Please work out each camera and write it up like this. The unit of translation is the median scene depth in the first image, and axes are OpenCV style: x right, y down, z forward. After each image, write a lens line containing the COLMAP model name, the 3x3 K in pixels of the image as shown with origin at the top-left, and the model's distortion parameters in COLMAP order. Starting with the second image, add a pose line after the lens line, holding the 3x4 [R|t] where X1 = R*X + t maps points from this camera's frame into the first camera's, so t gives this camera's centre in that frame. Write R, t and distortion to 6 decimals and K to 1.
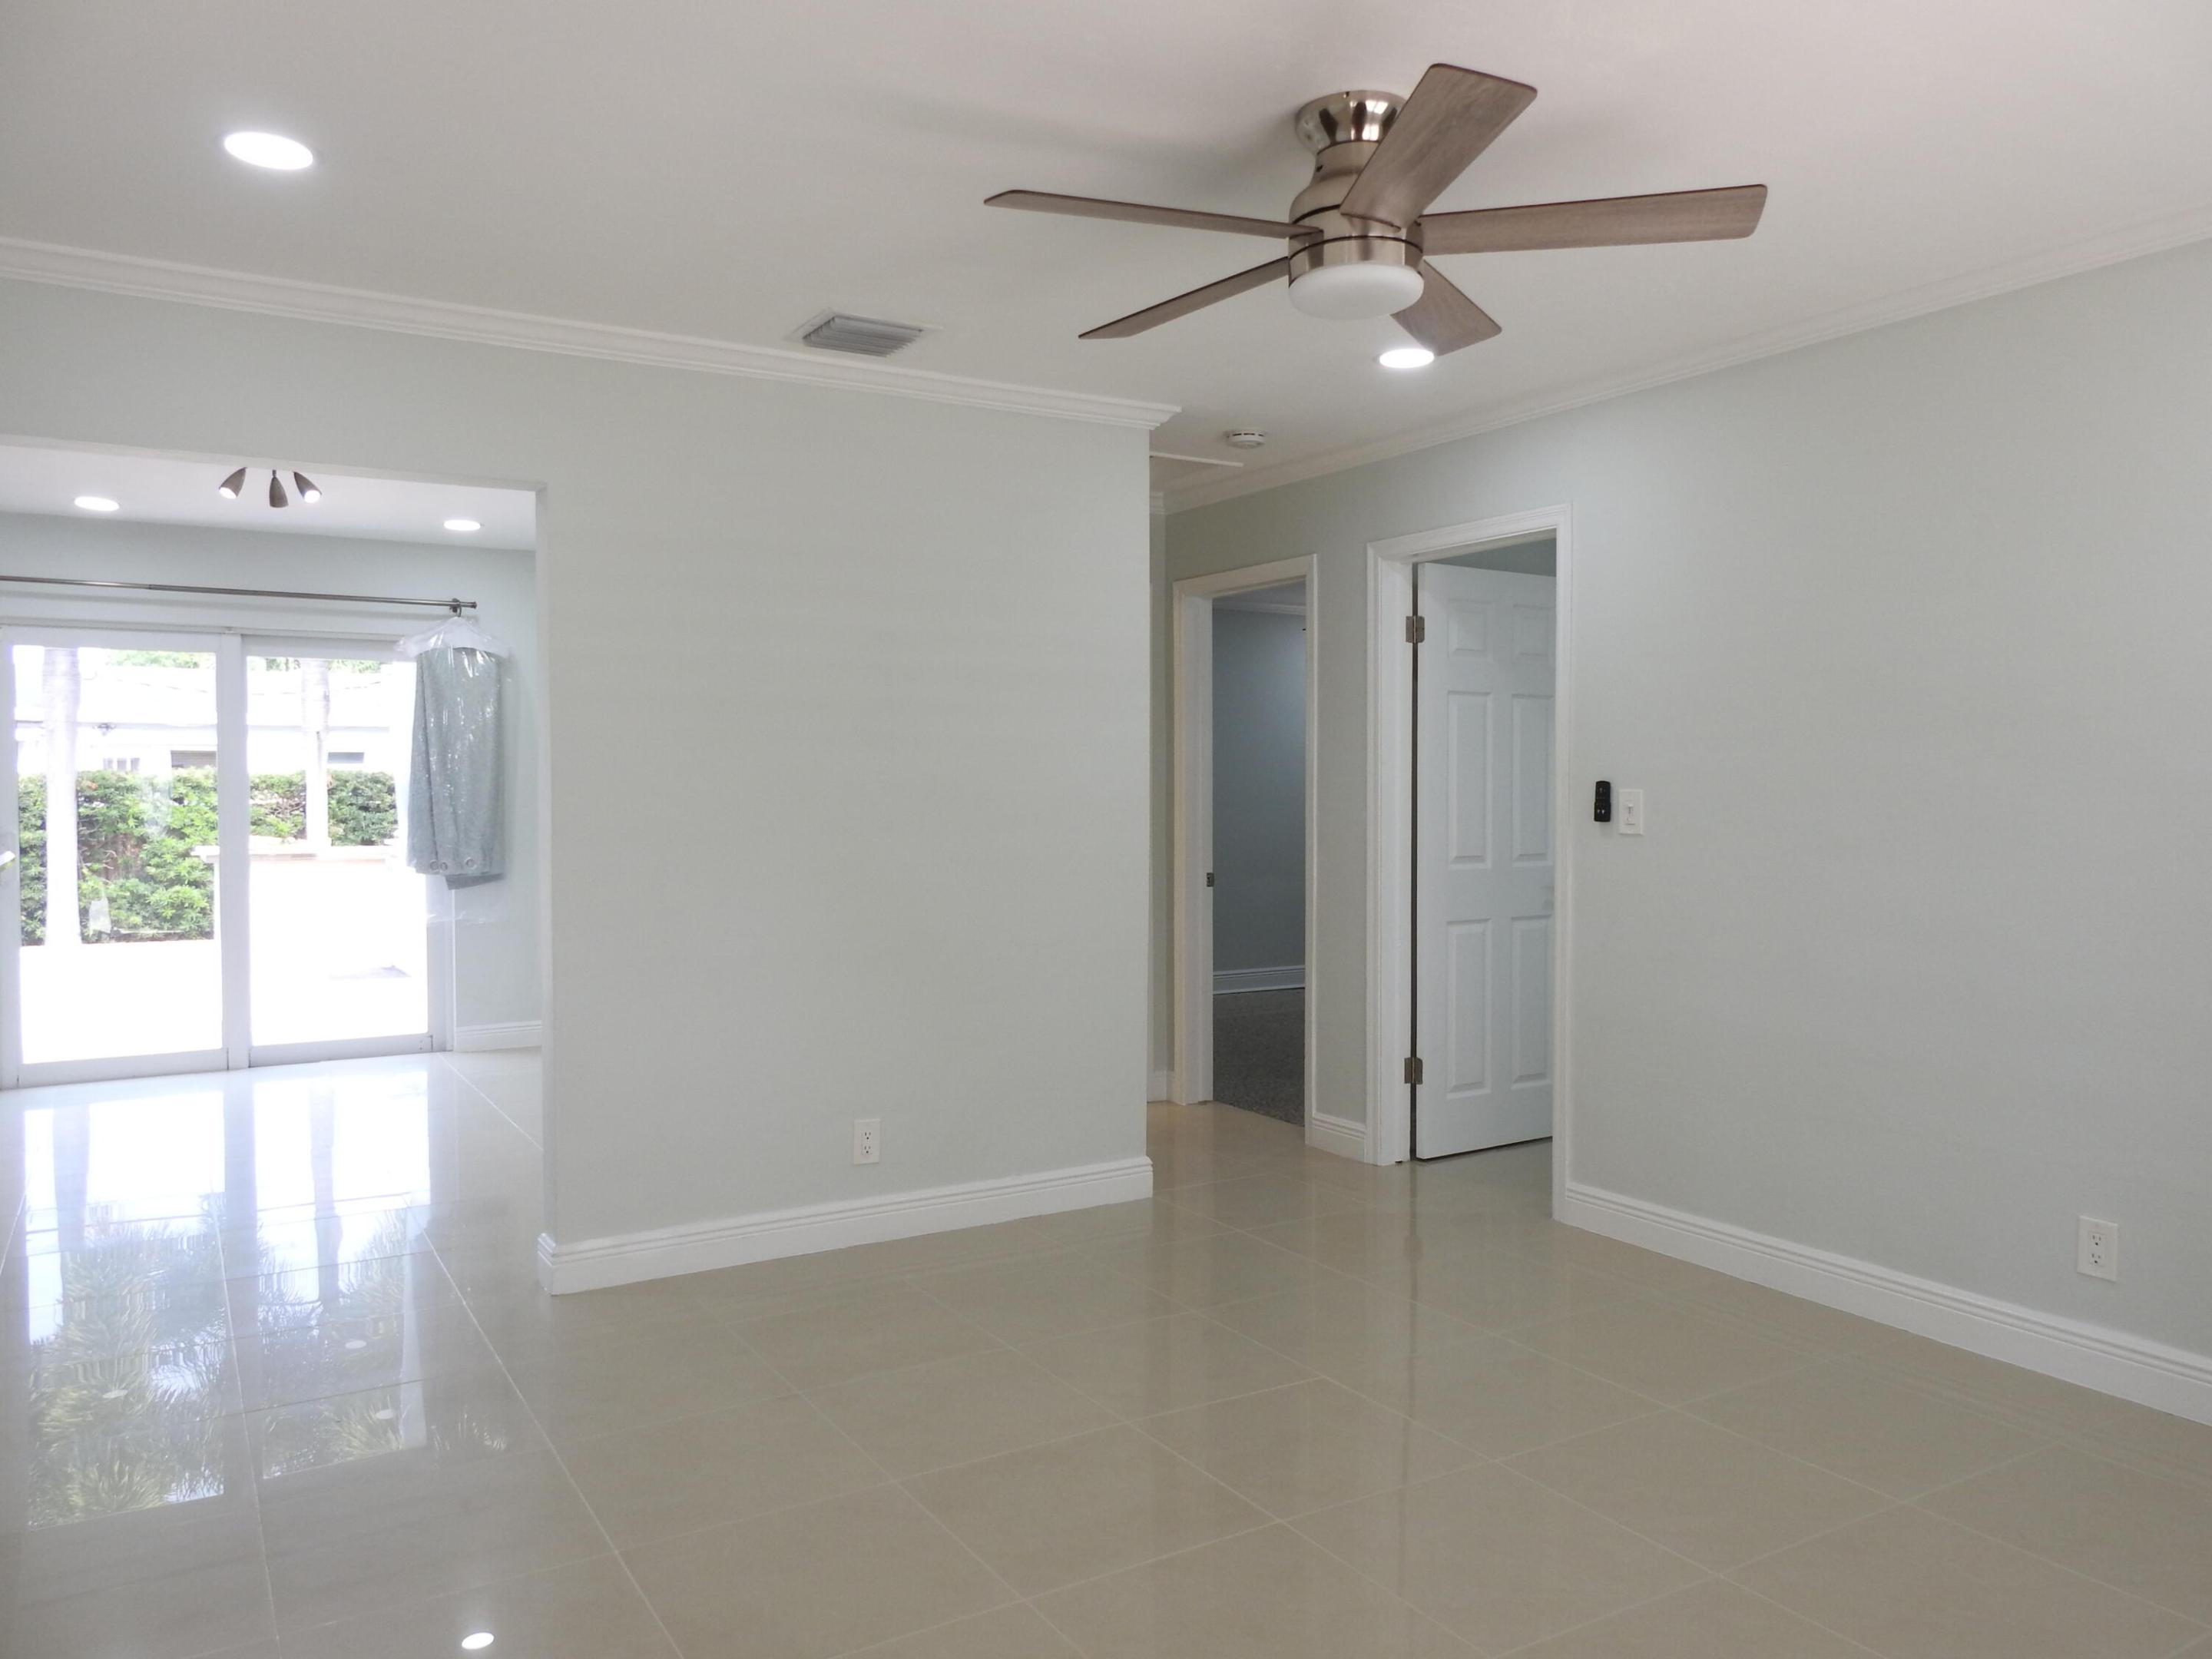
lens RADIAL K [[1587.2, 0, 1107.0], [0, 1587.2, 826.0], [0, 0, 1]] dist [-0.000436, 0.001266]
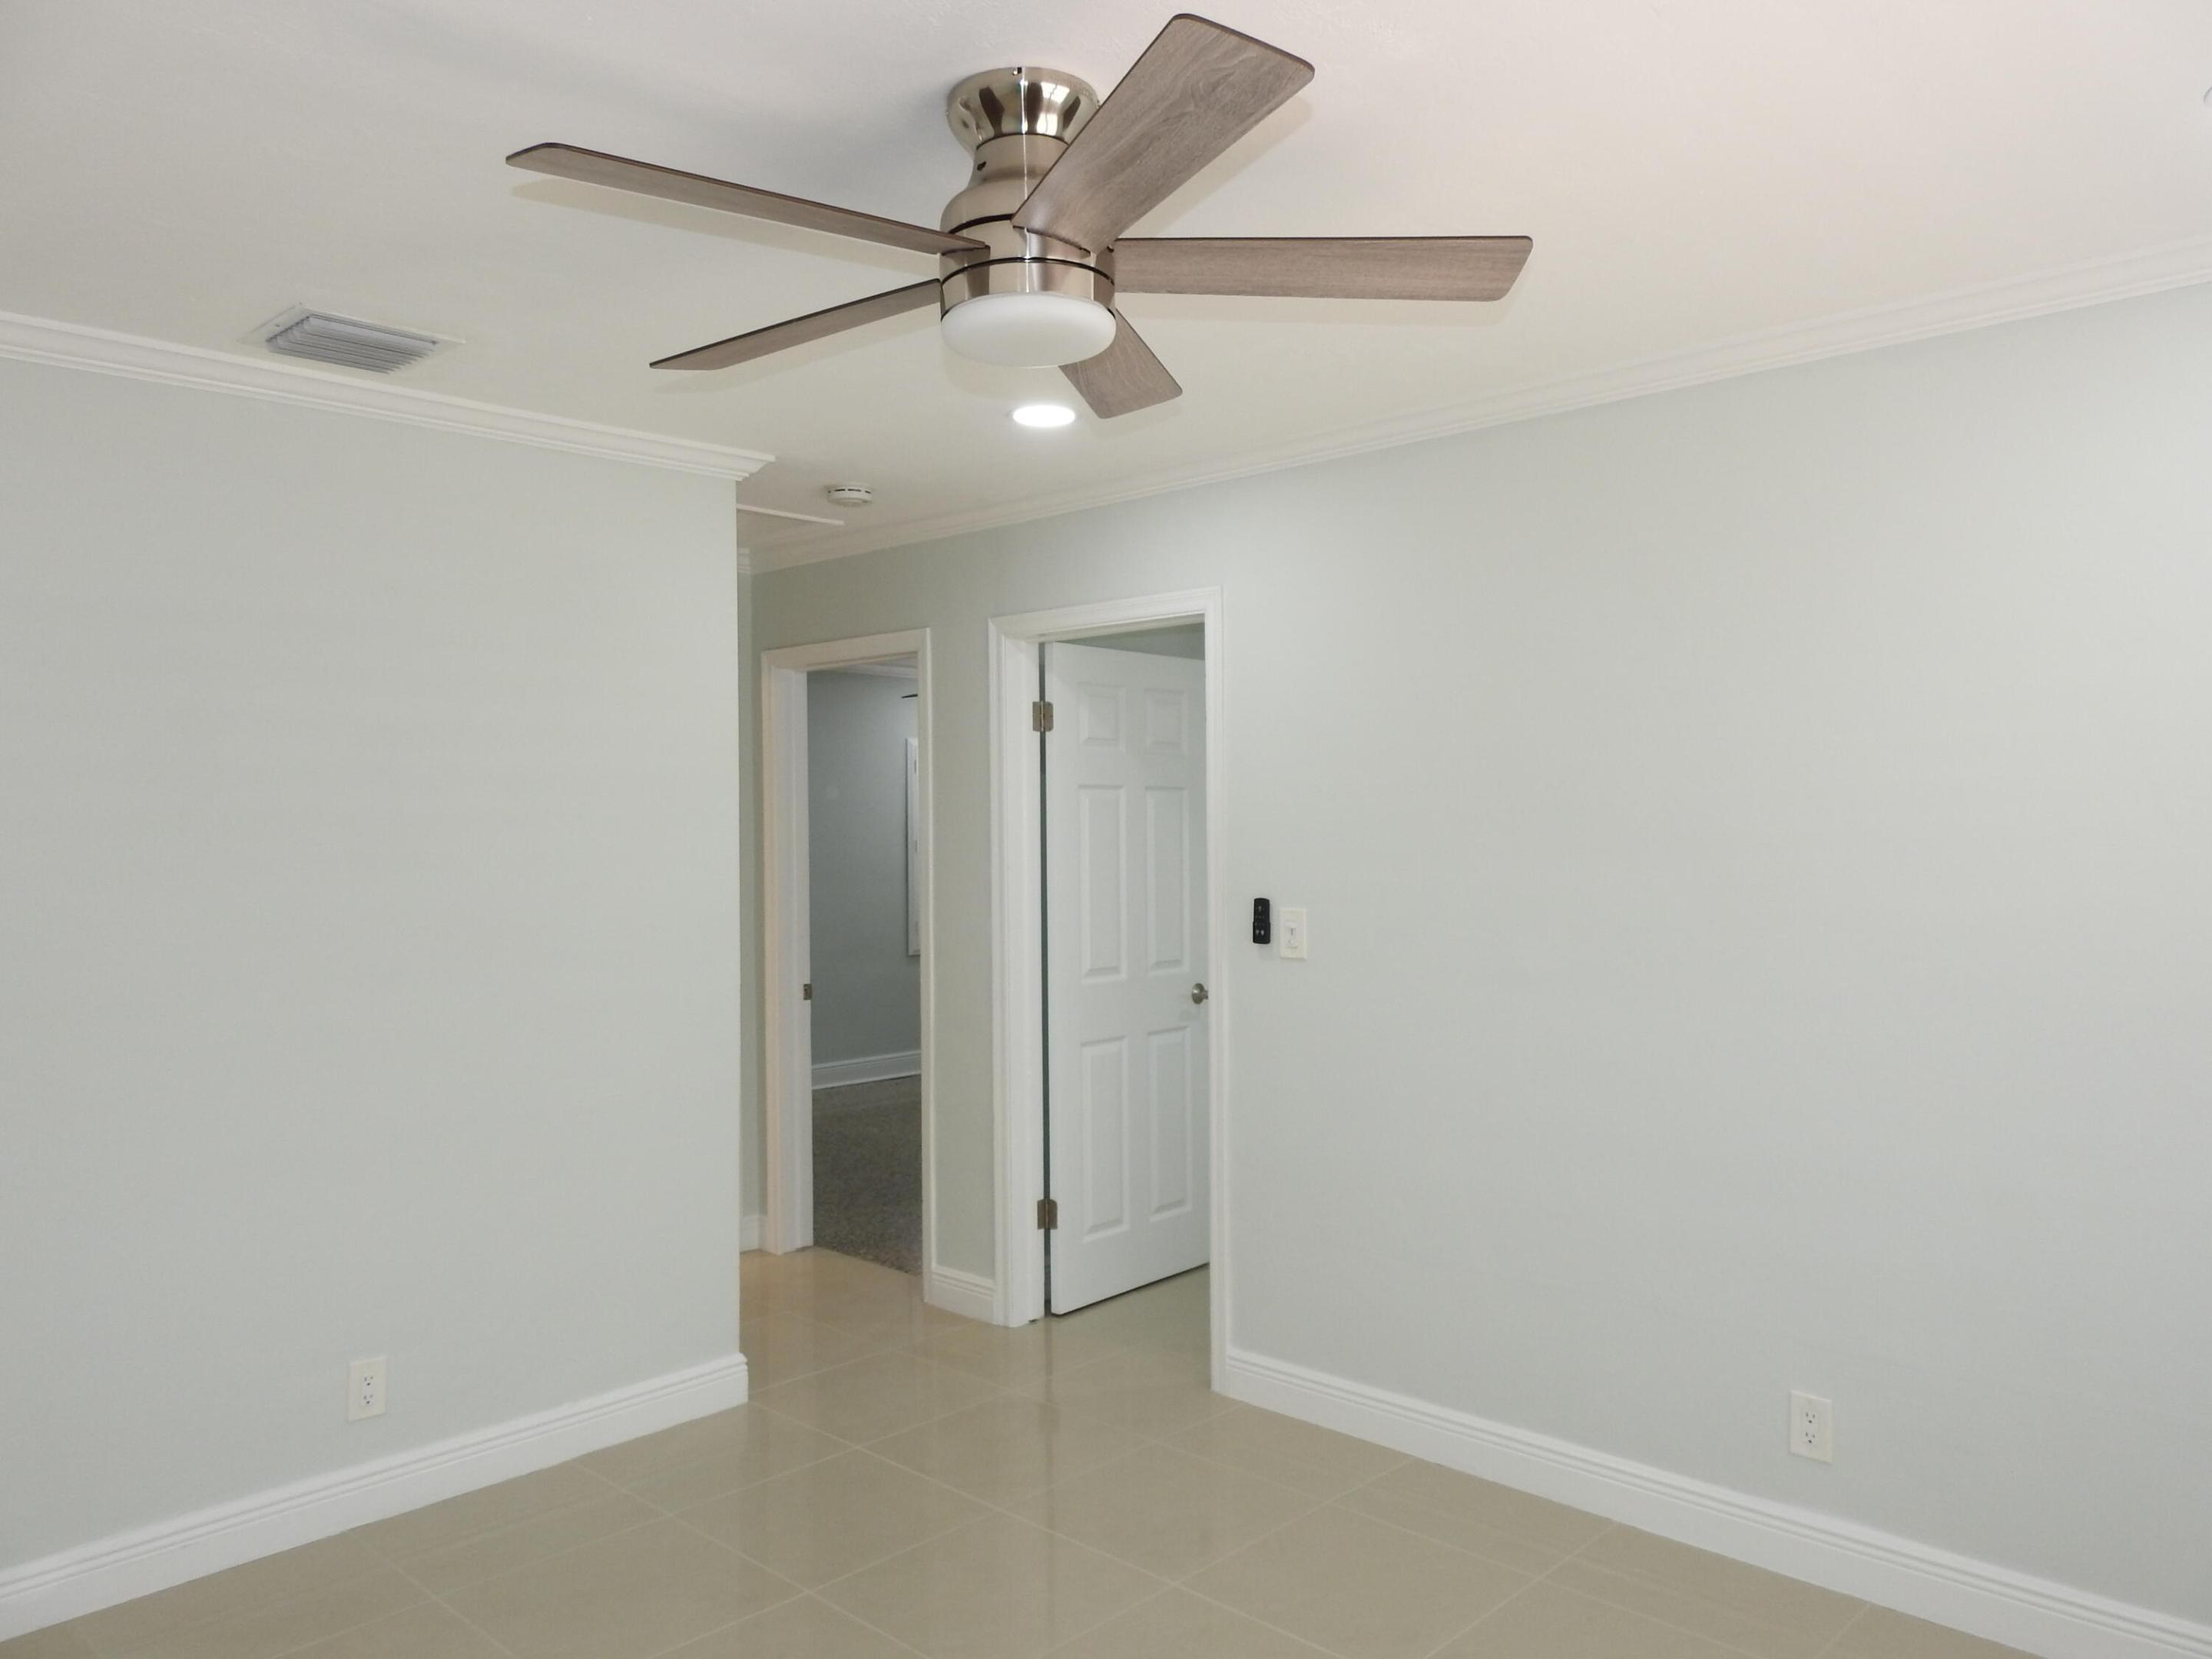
lens RADIAL K [[1587.2, 0, 1107.0], [0, 1587.2, 826.0], [0, 0, 1]] dist [-0.000436, 0.001266]
pose [[0.965321, -0.007463, 0.260957, -0.003552], [0.013934, 0.999639, -0.022955, -0.039386], [-0.260692, 0.025795, 0.965077, 0.126310]]
